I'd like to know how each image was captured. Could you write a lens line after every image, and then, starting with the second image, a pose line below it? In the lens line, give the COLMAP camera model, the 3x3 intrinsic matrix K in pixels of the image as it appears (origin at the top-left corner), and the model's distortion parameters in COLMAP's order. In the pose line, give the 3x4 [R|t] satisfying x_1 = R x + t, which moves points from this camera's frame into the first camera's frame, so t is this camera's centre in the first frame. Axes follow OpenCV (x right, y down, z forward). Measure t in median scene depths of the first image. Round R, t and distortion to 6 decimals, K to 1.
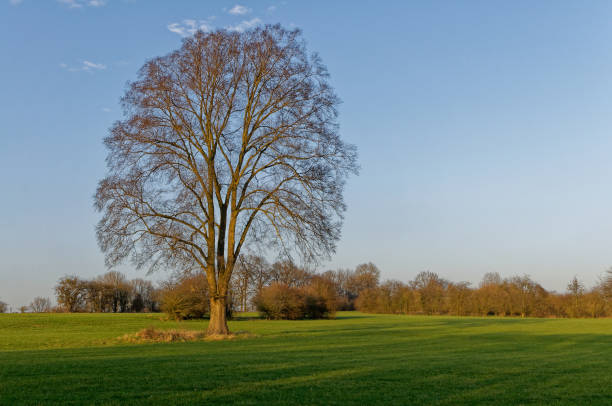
lens RADIAL K [[328.2, 0, 306.0], [0, 328.2, 203.0], [0, 0, 1]] dist [-0.002727, -0.000417]
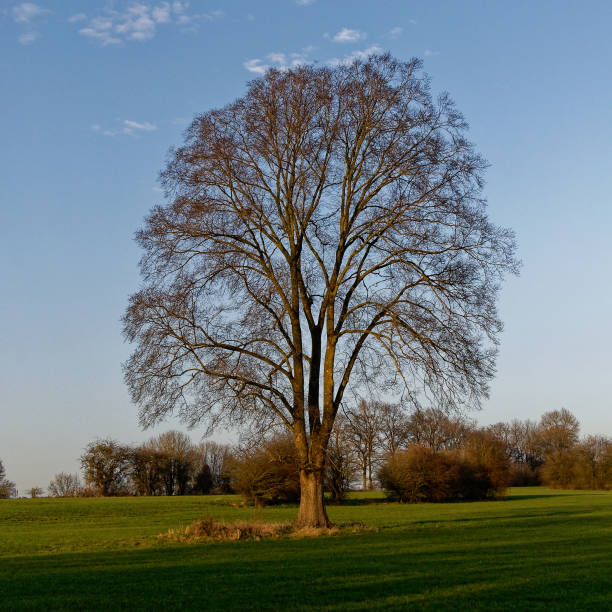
lens RADIAL K [[507.6, 0, 306.0], [0, 507.6, 306.0], [0, 0, 1]] dist [-0.001193, -0.007903]
pose [[0.998868, -0.030437, -0.036547, -0.232260], [0.028932, 0.998739, -0.041040, 0.004687], [0.037750, 0.039936, 0.998489, -0.017004]]
